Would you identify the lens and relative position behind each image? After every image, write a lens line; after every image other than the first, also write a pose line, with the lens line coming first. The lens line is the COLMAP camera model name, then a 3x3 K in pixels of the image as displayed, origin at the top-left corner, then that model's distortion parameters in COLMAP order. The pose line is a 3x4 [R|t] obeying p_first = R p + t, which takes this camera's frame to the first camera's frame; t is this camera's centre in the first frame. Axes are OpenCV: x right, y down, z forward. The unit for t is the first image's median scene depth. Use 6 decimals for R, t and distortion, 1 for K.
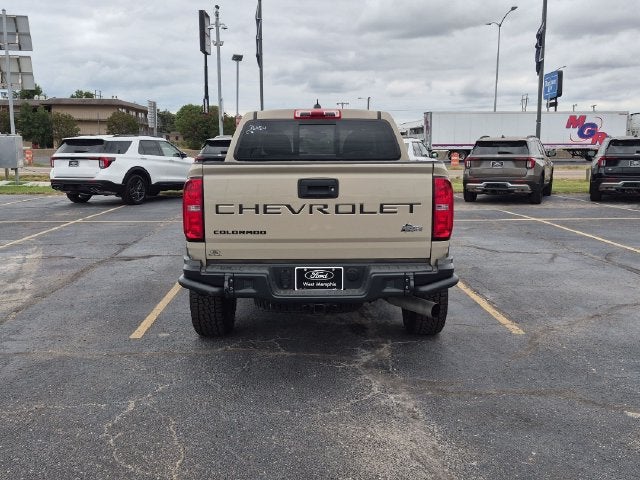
lens RADIAL K [[646.2, 0, 320.0], [0, 646.2, 240.0], [0, 0, 1]] dist [0.076580, -0.012171]
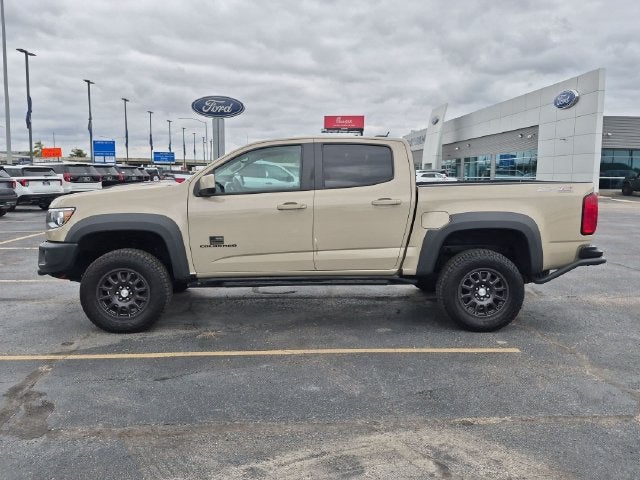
lens RADIAL K [[543.2, 0, 320.0], [0, 543.2, 240.0], [0, 0, 1]] dist [0.040134, -0.015878]
pose [[-0.048669, -0.122011, 0.991335, -1.141012], [0.137969, 0.982175, 0.127657, -0.187002], [-0.989240, 0.142986, -0.030968, 1.334585]]
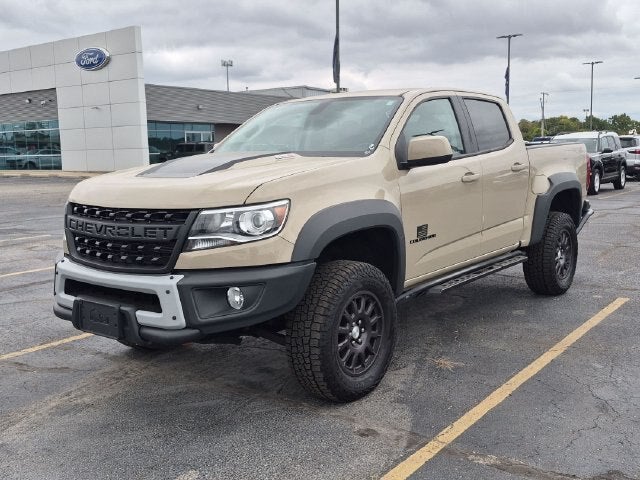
lens RADIAL K [[683.9, 0, 319.7], [0, 683.9, 249.9], [0, 0, 1]] dist [0.159692, -0.321079]
pose [[-0.799530, -0.072344, 0.596254, -0.585751], [0.104250, 0.960937, 0.256383, -0.299144], [-0.591510, 0.267146, -0.760756, 2.221118]]
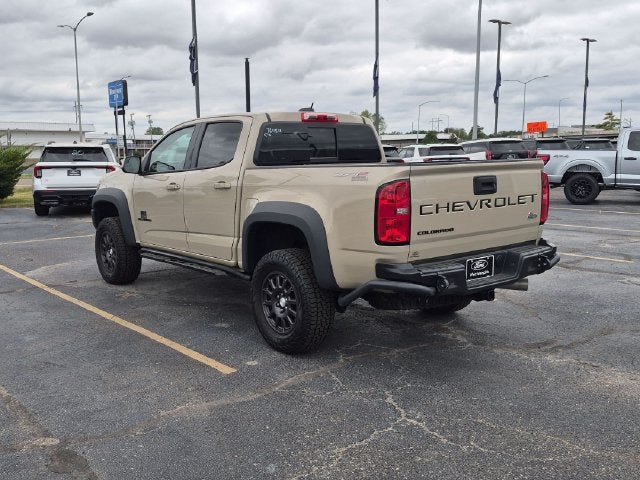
lens RADIAL K [[646.2, 0, 320.0], [0, 646.2, 240.0], [0, 0, 1]] dist [0.076580, -0.012171]
pose [[0.775430, -0.095304, 0.624199, -0.718857], [0.102549, 0.994428, 0.024438, -0.033516], [-0.623050, 0.045061, 0.780883, 0.251707]]
